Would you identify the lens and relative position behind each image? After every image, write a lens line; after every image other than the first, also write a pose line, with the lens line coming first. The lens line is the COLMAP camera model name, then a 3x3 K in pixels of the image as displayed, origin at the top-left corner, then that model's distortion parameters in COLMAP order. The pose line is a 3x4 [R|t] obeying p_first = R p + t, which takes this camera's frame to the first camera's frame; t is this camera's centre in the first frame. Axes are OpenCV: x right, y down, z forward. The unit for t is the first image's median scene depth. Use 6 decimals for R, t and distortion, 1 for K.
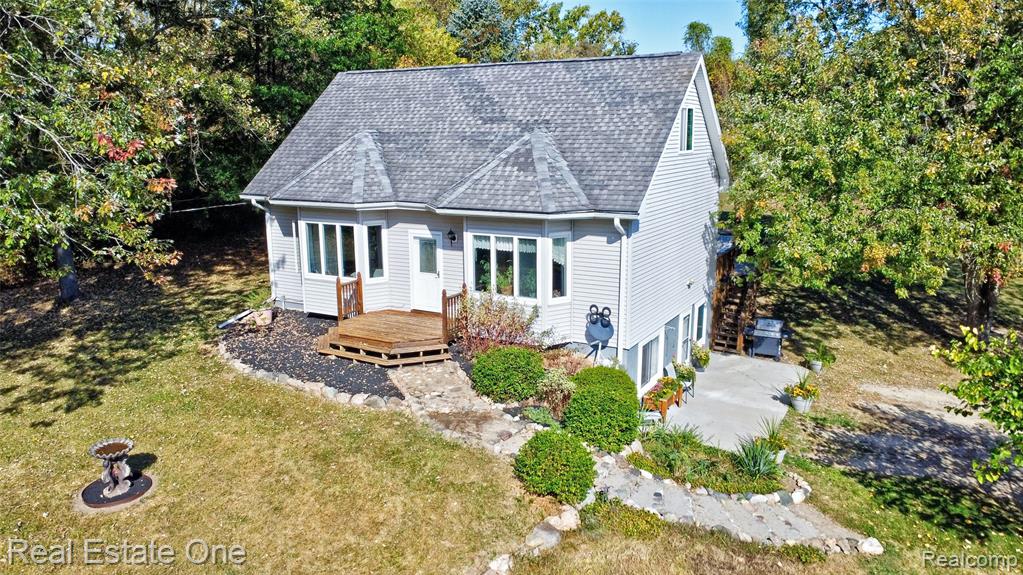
lens RADIAL K [[750.9, 0, 504.2], [0, 750.9, 287.5], [0, 0, 1]] dist [-0.013796, -0.001363]
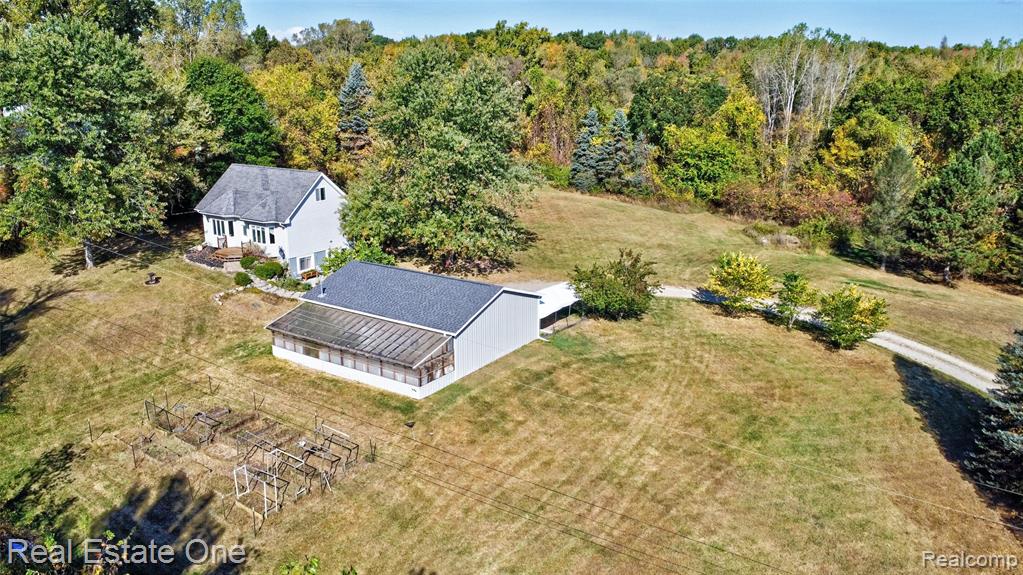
lens RADIAL K [[750.9, 0, 518.3], [0, 750.9, 286.9], [0, 0, 1]] dist [-0.013796, -0.001363]
pose [[0.998510, 0.030741, -0.045095, 1.290139], [-0.027870, 0.997626, 0.062966, -0.037360], [0.046923, -0.061615, 0.996996, -2.318100]]
